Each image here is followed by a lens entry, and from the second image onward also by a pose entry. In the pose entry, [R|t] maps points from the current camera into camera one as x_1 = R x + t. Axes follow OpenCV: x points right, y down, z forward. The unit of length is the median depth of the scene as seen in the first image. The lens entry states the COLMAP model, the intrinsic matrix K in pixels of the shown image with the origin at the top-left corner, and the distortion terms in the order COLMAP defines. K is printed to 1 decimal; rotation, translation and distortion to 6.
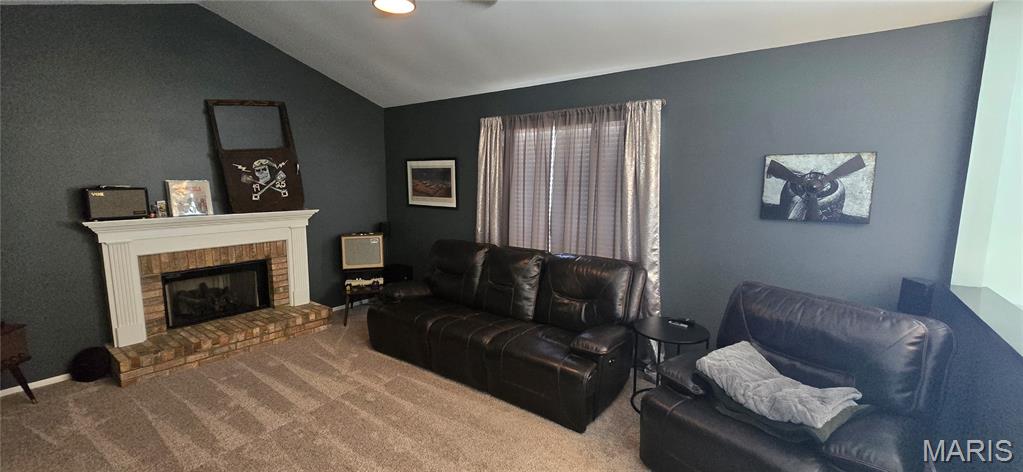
lens RADIAL K [[415.1, 0, 511.1], [0, 415.1, 233.9], [0, 0, 1]] dist [-0.003408, 0.000441]
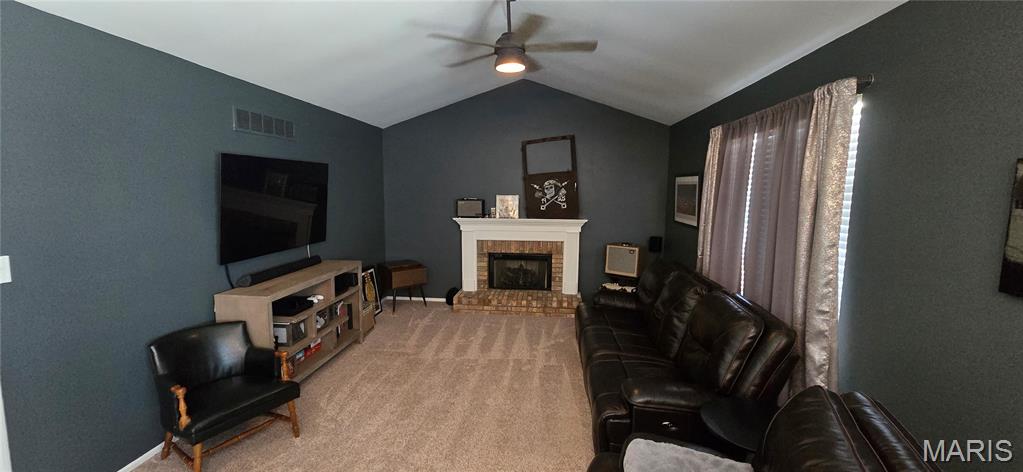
lens RADIAL K [[415.1, 0, 511.1], [0, 415.1, 233.9], [0, 0, 1]] dist [-0.003408, 0.000441]
pose [[0.520357, 0.091282, -0.849056, 0.533606], [-0.113747, 0.992820, 0.037026, -0.043778], [0.846339, 0.077311, 0.527004, 0.202324]]
